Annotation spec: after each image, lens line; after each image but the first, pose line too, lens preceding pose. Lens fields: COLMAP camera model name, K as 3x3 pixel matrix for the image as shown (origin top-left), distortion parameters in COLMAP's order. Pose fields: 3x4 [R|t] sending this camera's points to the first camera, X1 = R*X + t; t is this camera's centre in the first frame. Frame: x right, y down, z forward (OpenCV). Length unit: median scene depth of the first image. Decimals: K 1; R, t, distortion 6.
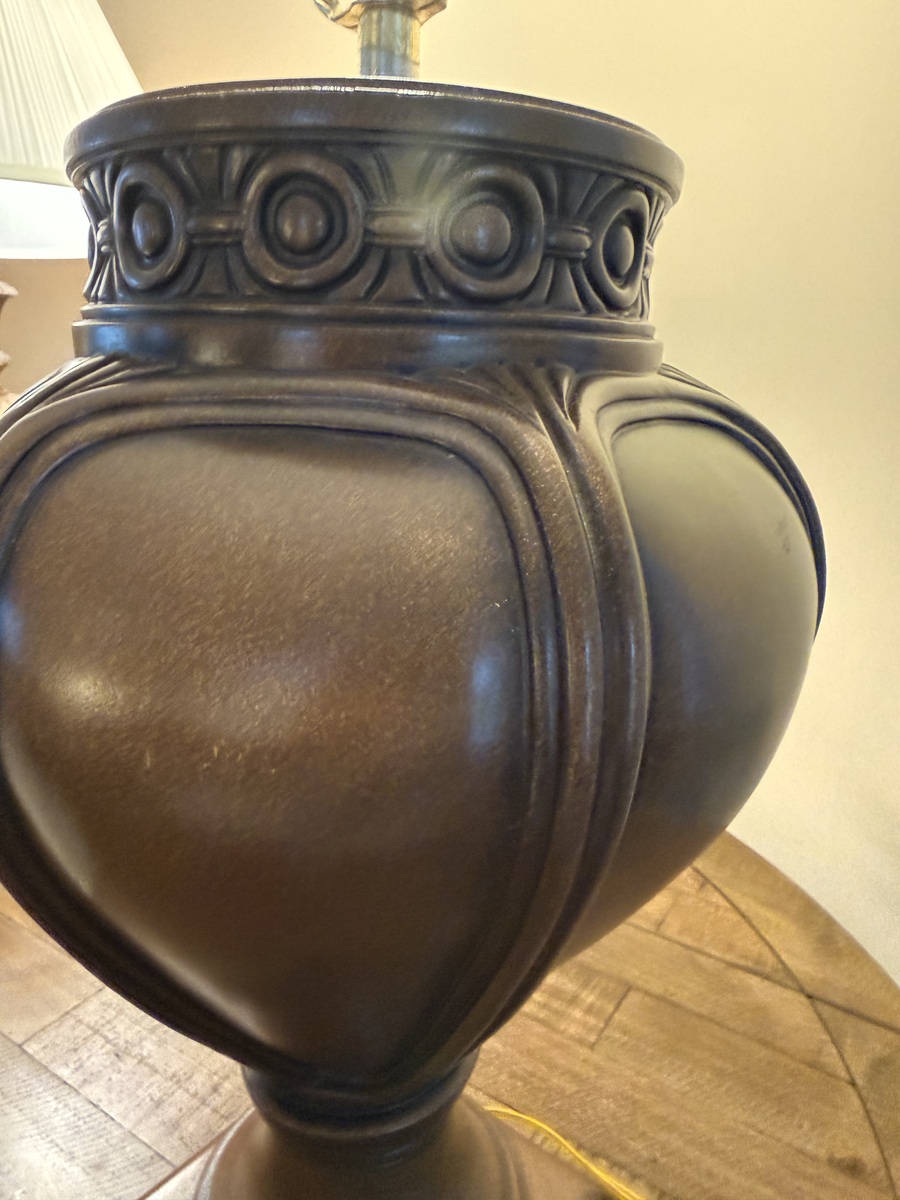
lens RADIAL K [[842.1, 0, 447.4], [0, 842.1, 557.4], [0, 0, 1]] dist [0.001333, 0.000431]
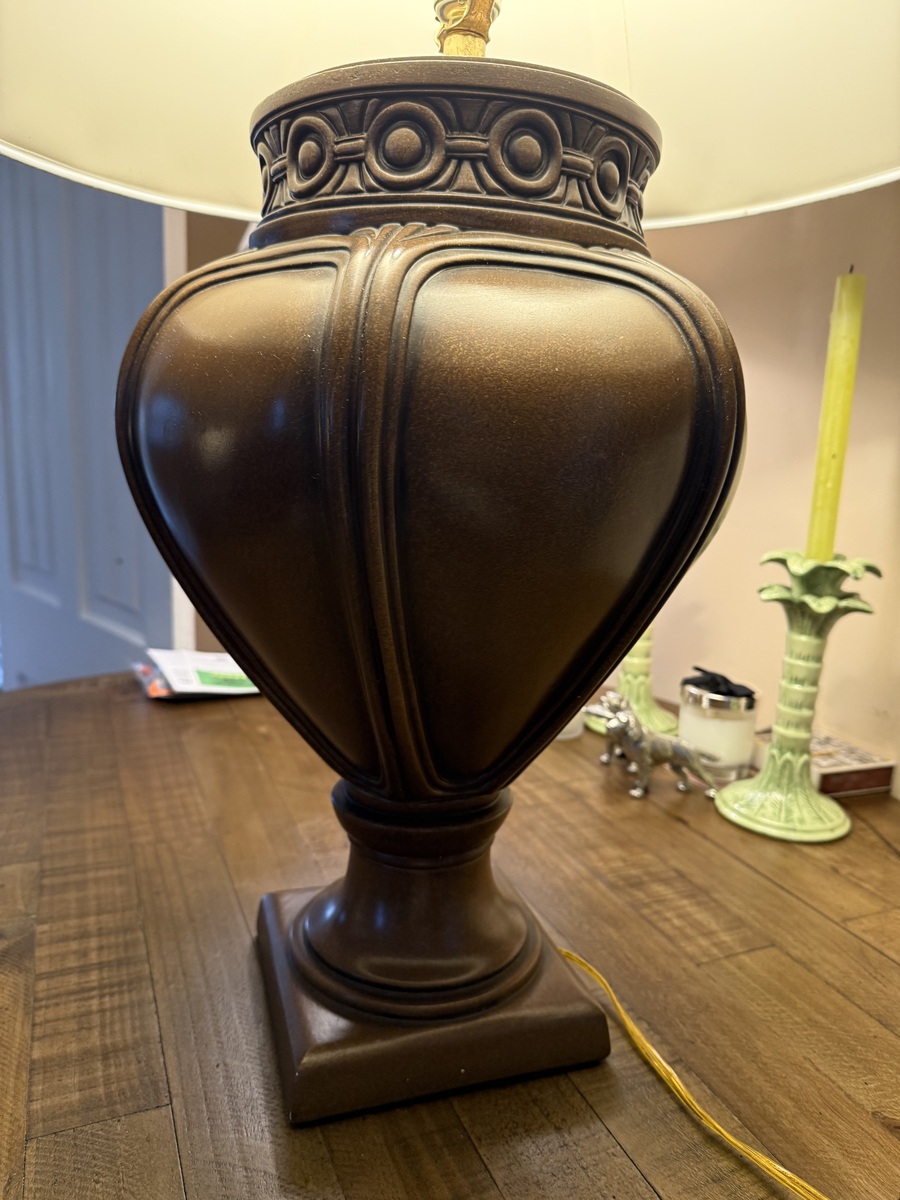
lens RADIAL K [[856.1, 0, 454.6], [0, 856.1, 600.4], [0, 0, 1]] dist [-0.015857, 0.005680]
pose [[0.837818, 0.106008, -0.535559, 0.568710], [-0.137010, 0.990401, -0.018298, 0.254322], [0.528478, 0.088707, 0.844300, -0.121023]]
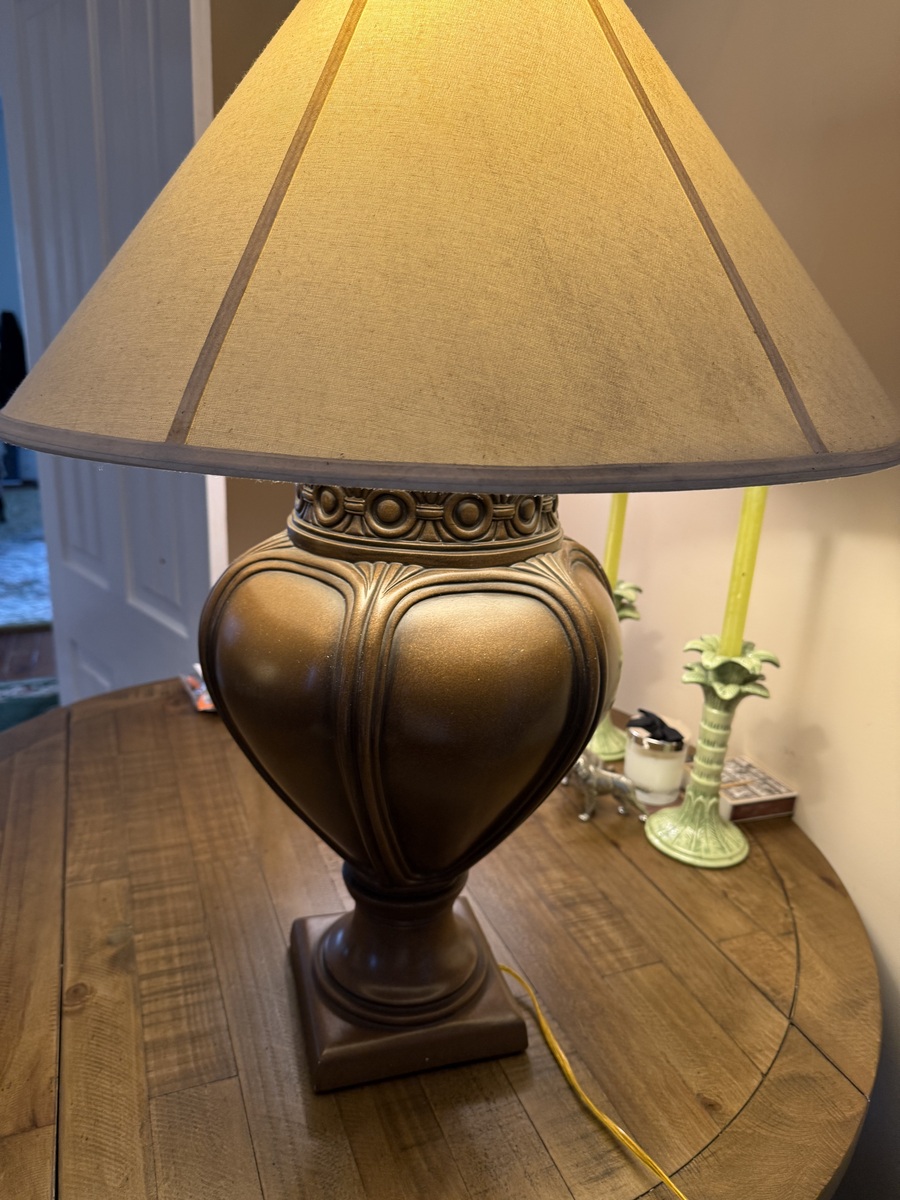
lens RADIAL K [[837.4, 0, 450.0], [0, 837.4, 600.0], [0, 0, 1]] dist [0.002445, -0.004173]
pose [[0.822596, 0.171028, -0.542296, 0.823055], [-0.152916, 0.985099, 0.078723, -0.181640], [0.547679, 0.018168, 0.836491, -0.495012]]
